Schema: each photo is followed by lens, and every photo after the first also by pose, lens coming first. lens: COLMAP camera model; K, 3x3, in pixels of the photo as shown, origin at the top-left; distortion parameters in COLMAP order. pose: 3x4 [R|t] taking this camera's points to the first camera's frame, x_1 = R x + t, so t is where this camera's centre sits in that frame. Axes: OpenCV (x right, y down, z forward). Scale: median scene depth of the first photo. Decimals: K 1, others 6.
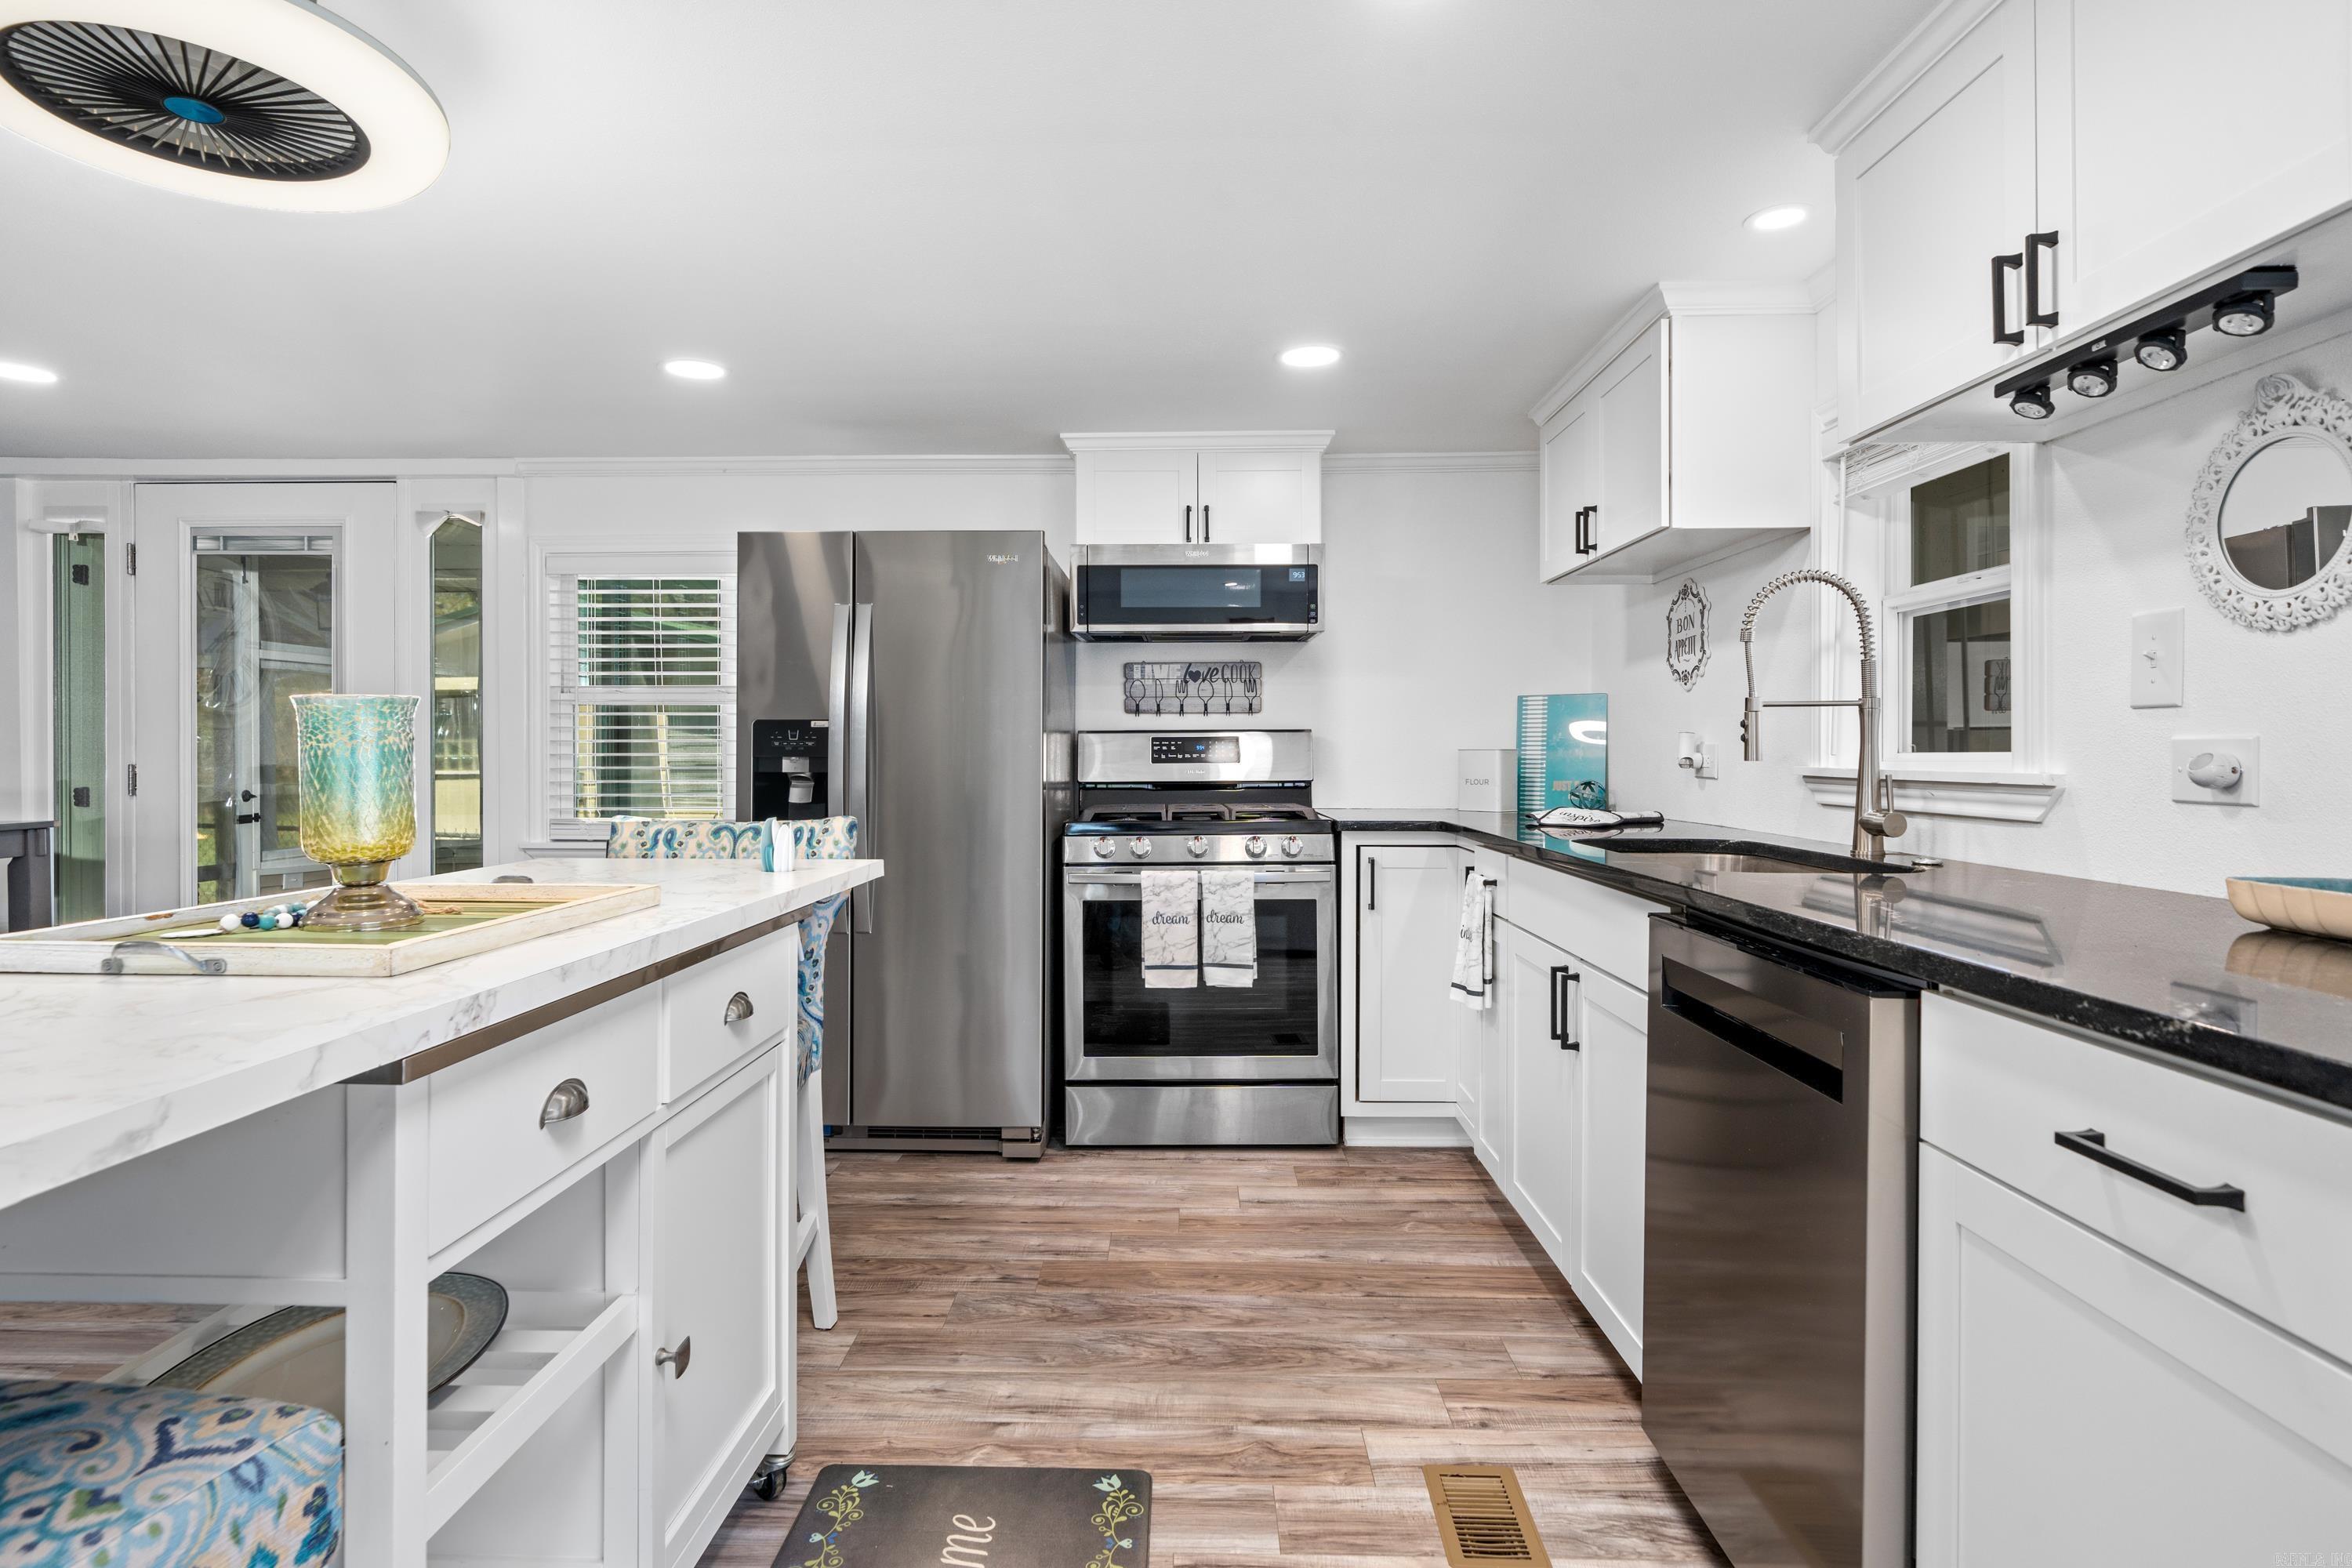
lens RADIAL K [[1220.7, 0, 1142.1], [0, 1220.7, 764.5], [0, 0, 1]] dist [0.000826, 0.000284]
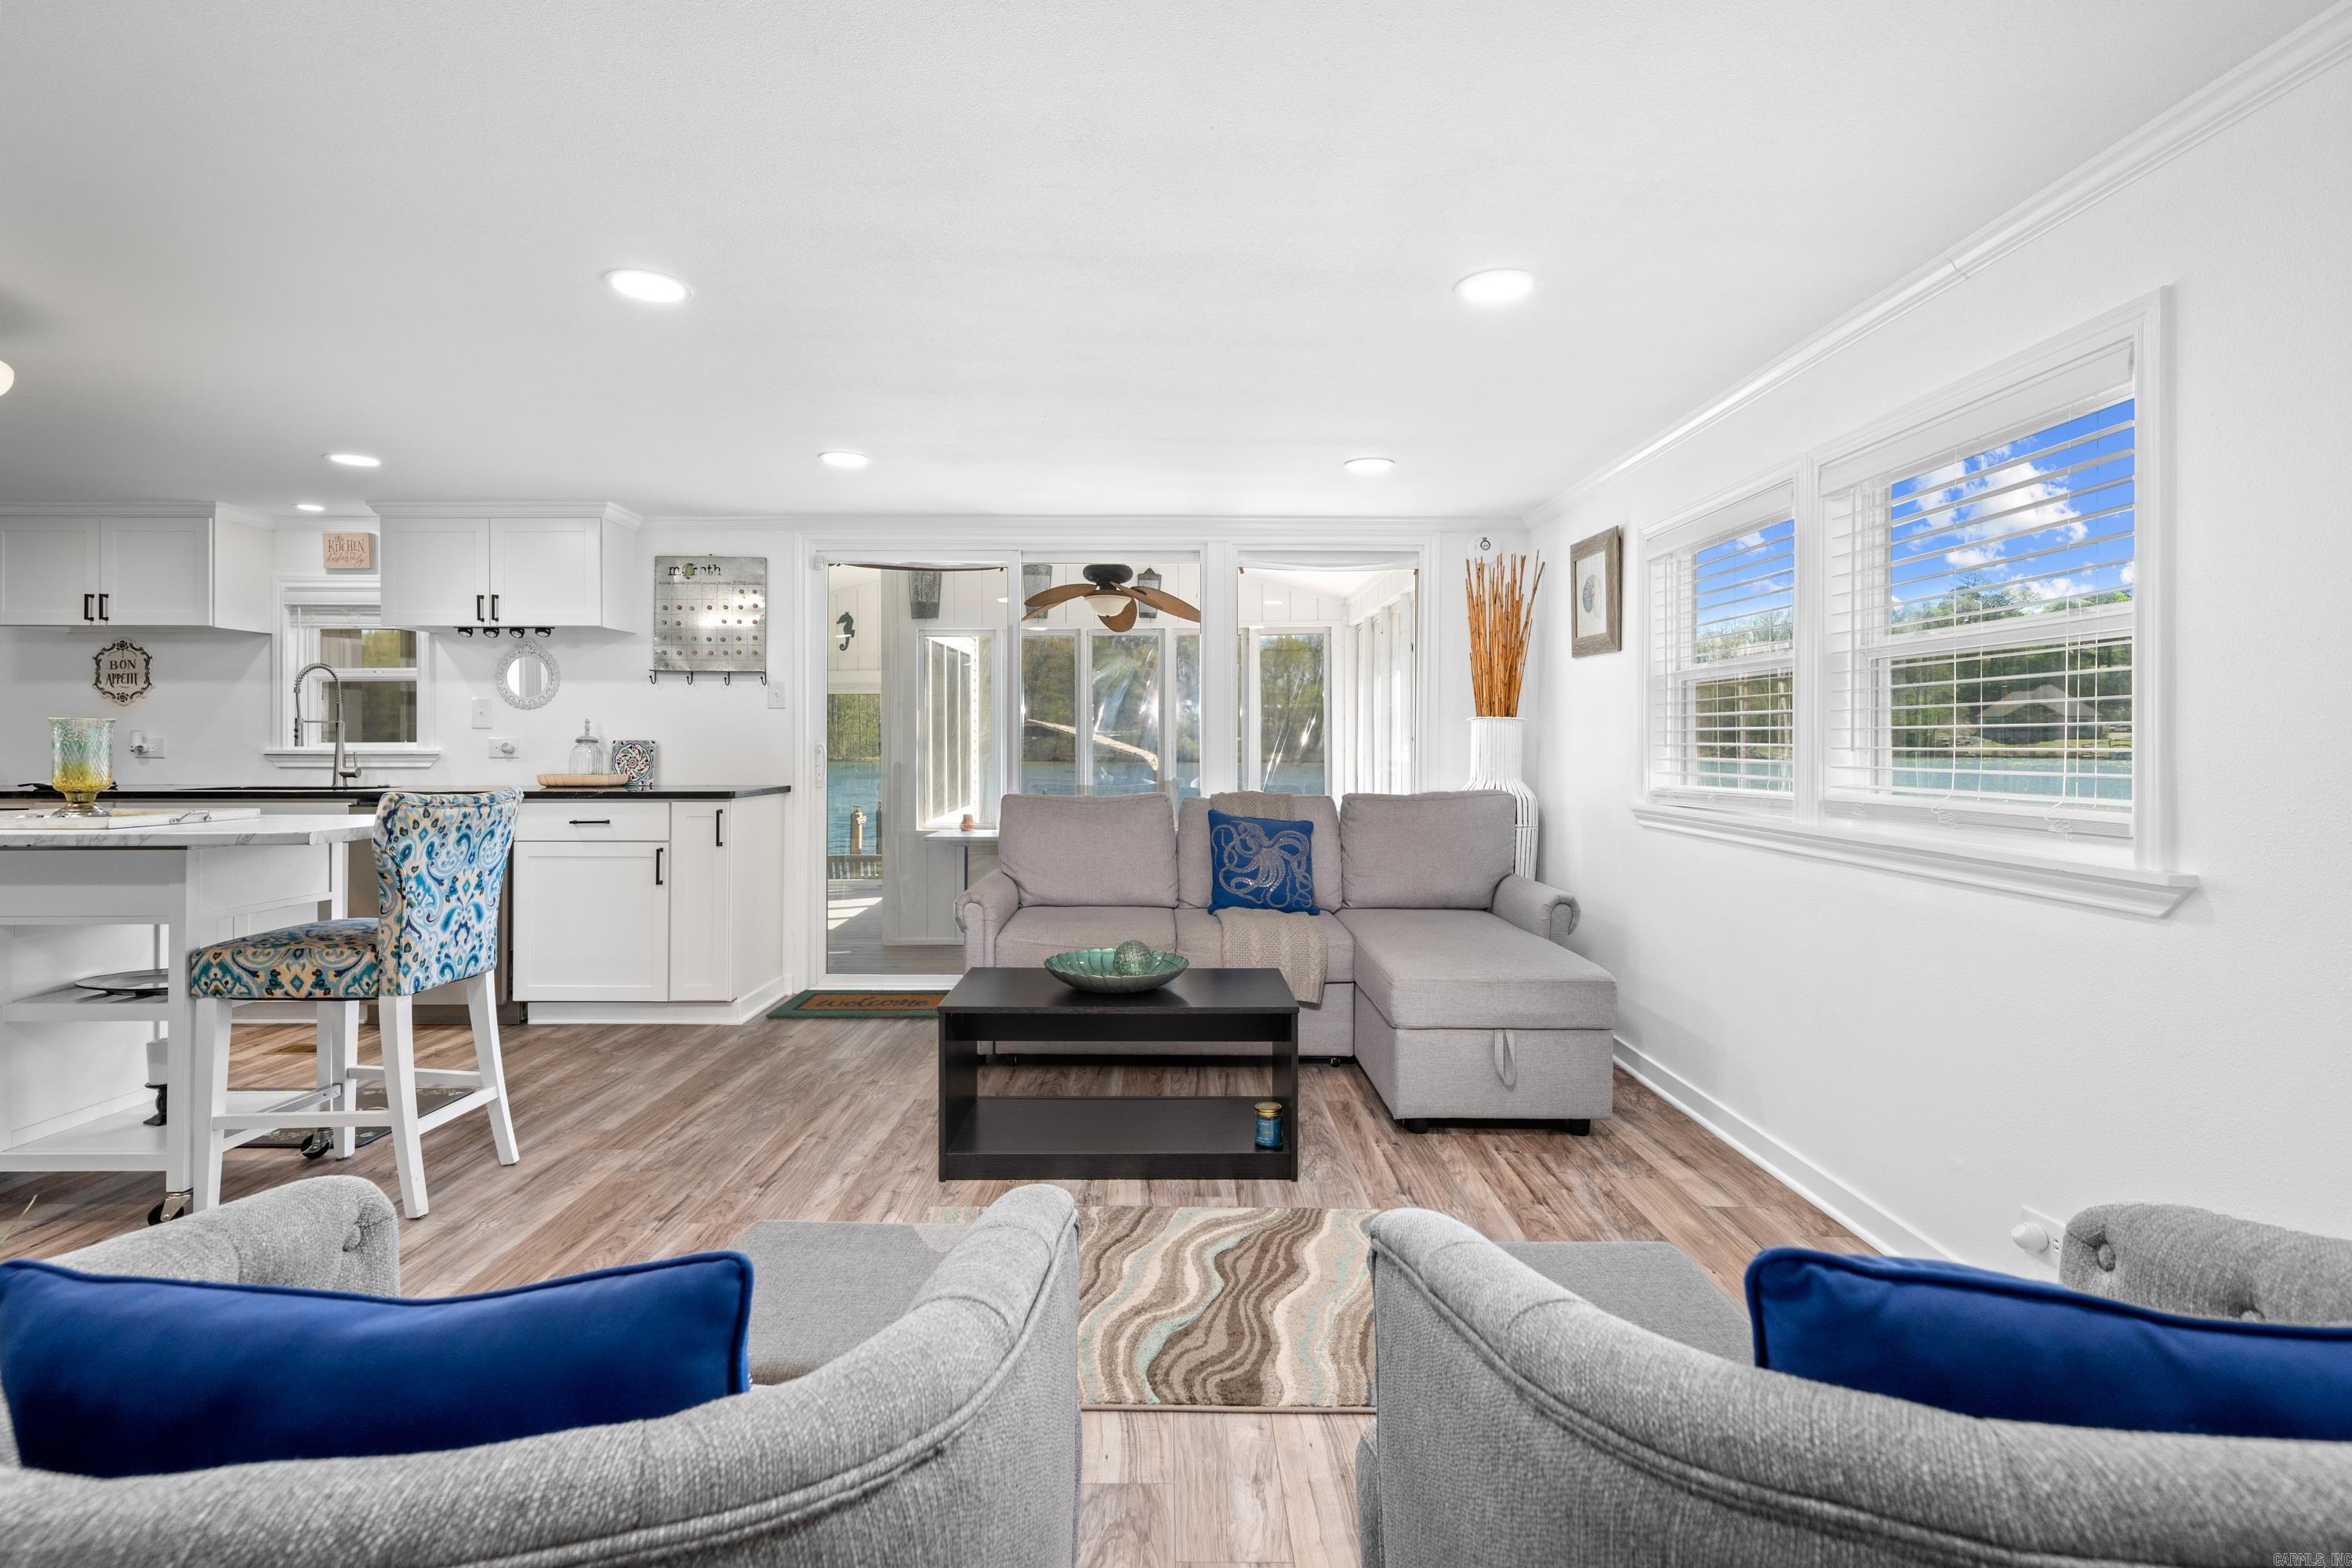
lens RADIAL K [[1117.7, 0, 1176.0], [0, 1117.7, 739.7], [0, 0, 1]] dist [0.000137, 0.002296]
pose [[-0.023534, 0.001984, 0.999721, -1.195487], [0.010214, 0.999946, -0.001744, 0.003660], [-0.999671, 0.010171, -0.023553, -0.418281]]
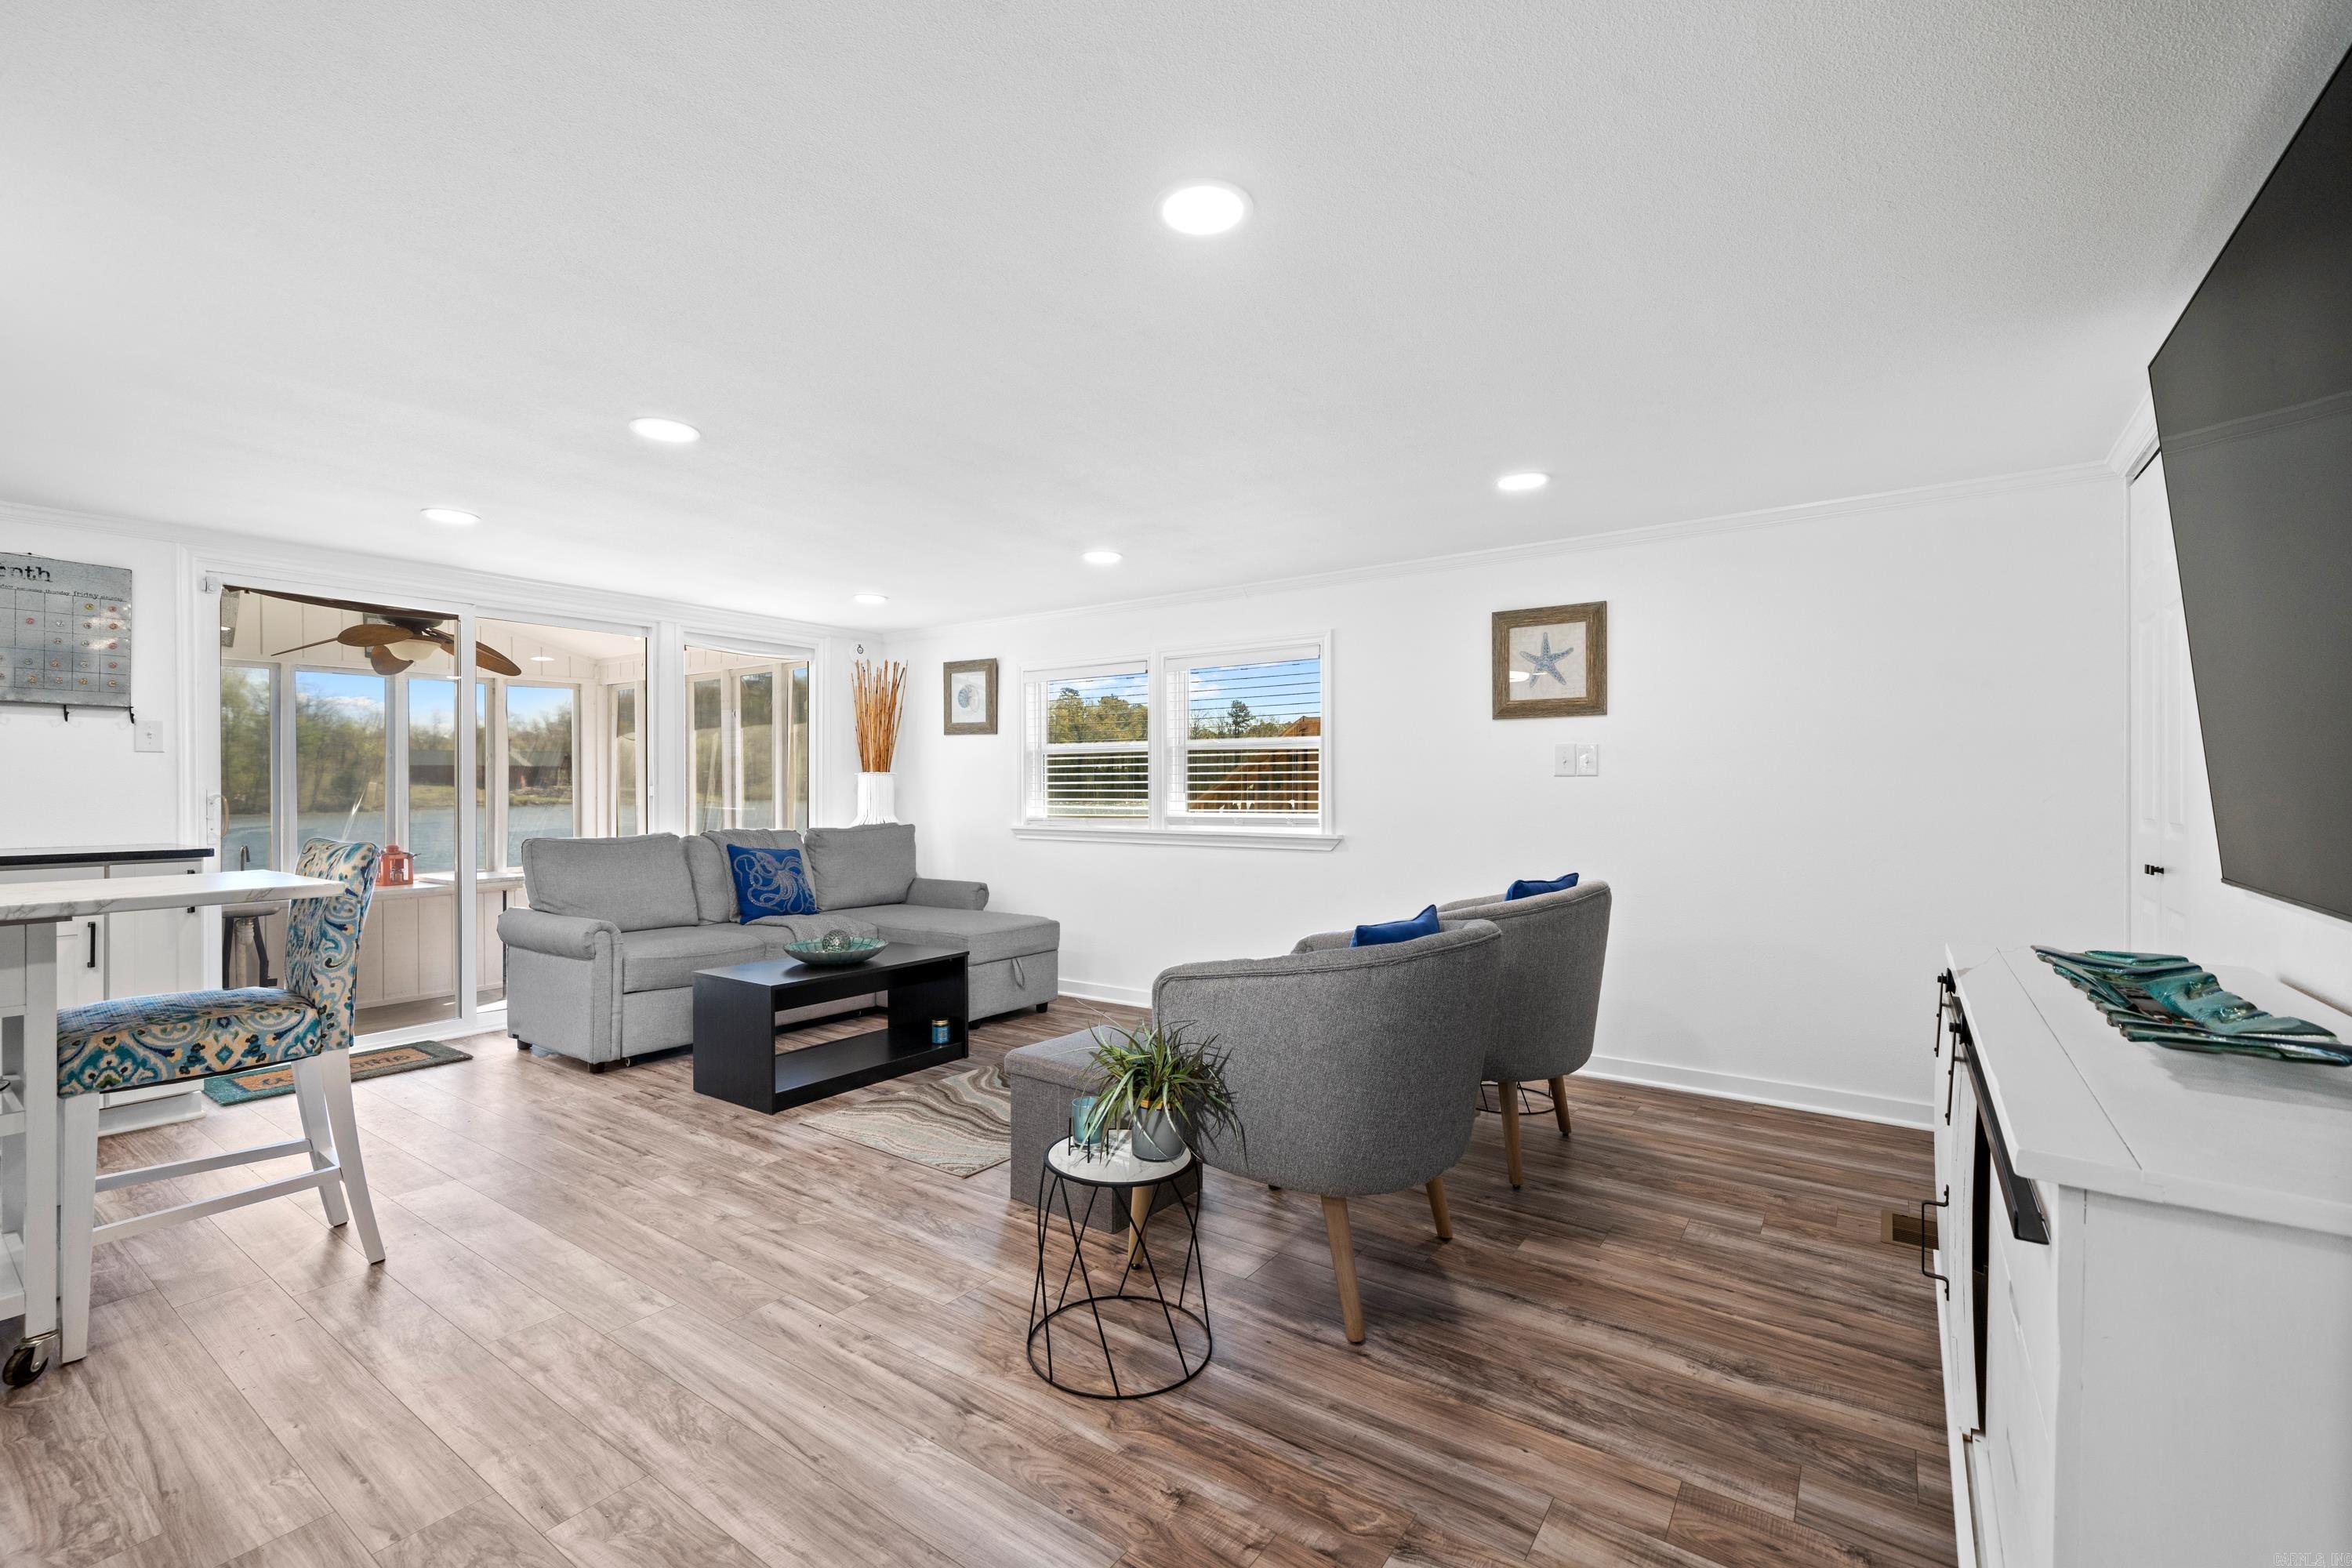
lens RADIAL K [[1004.4, 0, 1168.2], [0, 1004.4, 793.8], [0, 0, 1]] dist [-0.003879, -0.000039]
pose [[-0.822687, -0.001753, 0.568492, -1.270535], [0.007807, 0.999866, 0.014381, -0.007026], [-0.568441, 0.016269, -0.822563, 0.417422]]
